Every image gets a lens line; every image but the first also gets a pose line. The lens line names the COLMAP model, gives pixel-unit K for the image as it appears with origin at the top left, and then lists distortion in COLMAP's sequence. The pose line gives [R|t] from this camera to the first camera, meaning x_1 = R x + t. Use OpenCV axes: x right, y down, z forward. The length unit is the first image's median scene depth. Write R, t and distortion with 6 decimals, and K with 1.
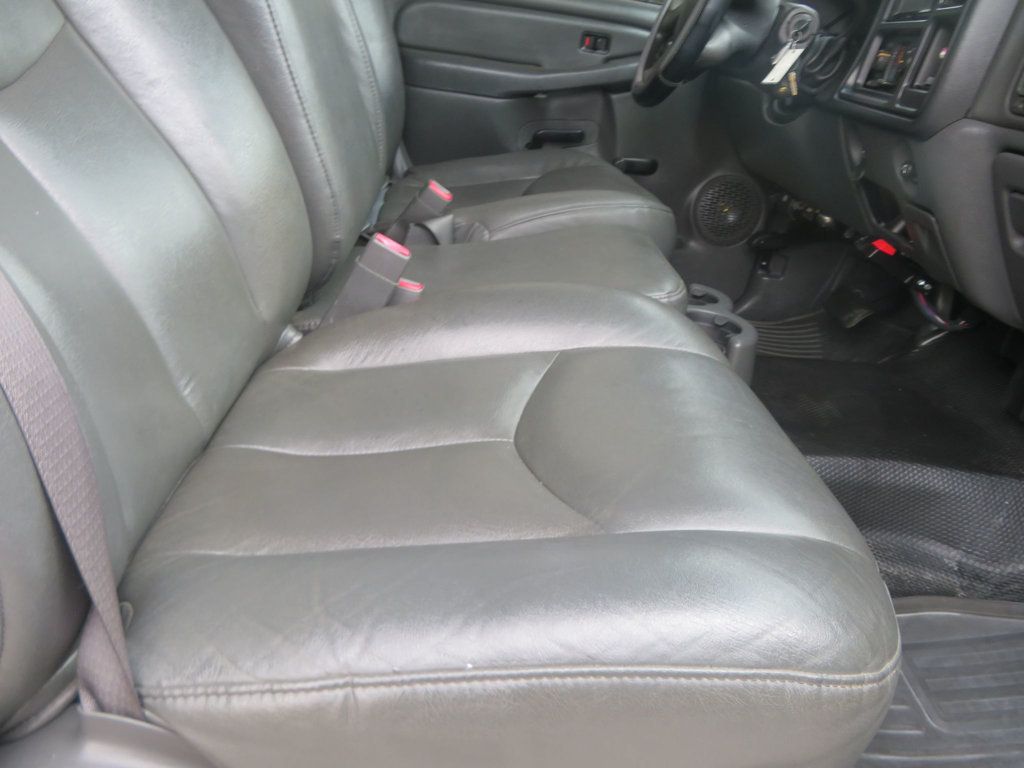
lens RADIAL K [[740.4, 0, 511.9], [0, 740.4, 386.0], [0, 0, 1]] dist [0.000932, 0.009866]
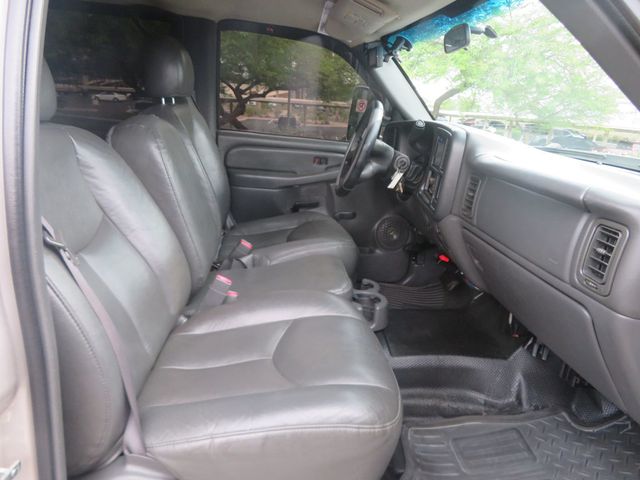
lens RADIAL K [[462.8, 0, 318.8], [0, 462.8, 241.1], [0, 0, 1]] dist [0.000932, 0.009866]
pose [[0.997653, -0.060463, 0.032130, 0.107469], [0.065114, 0.982921, -0.172124, -0.029403], [-0.021174, 0.173813, 0.984551, -0.526519]]
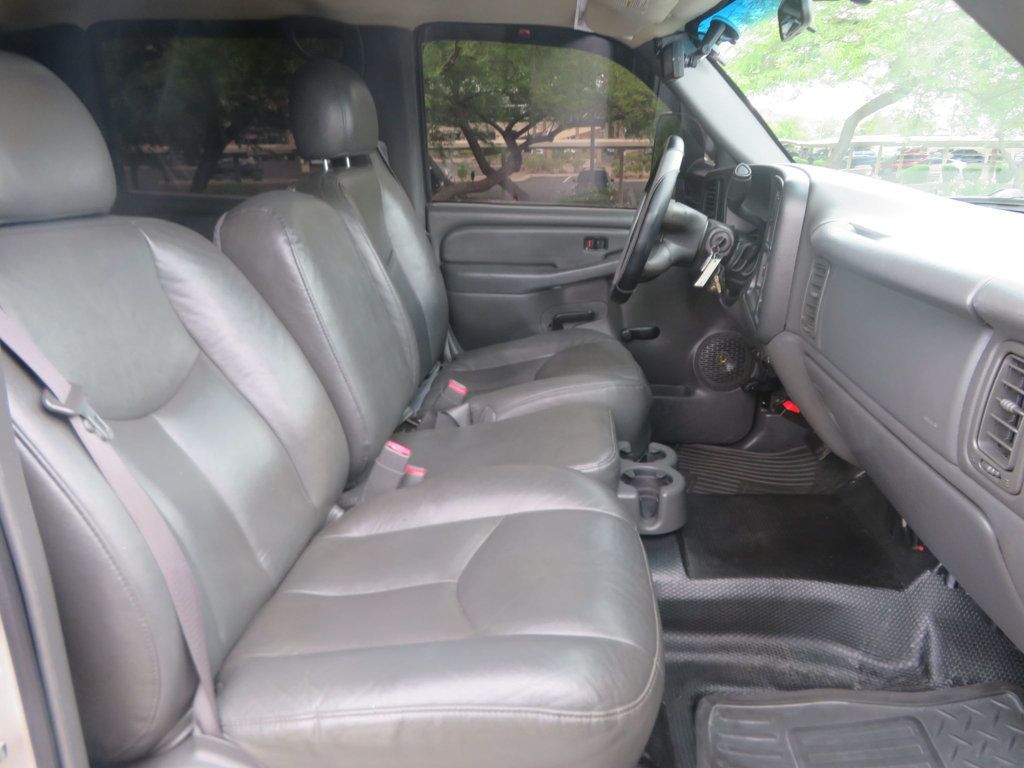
lens RADIAL K [[740.4, 0, 511.7], [0, 740.4, 387.2], [0, 0, 1]] dist [0.000932, 0.009866]
pose [[0.984238, -0.081258, -0.157075, 0.310491], [0.055602, 0.985334, -0.161325, -0.055649], [0.167881, 0.150049, 0.974321, -0.450325]]
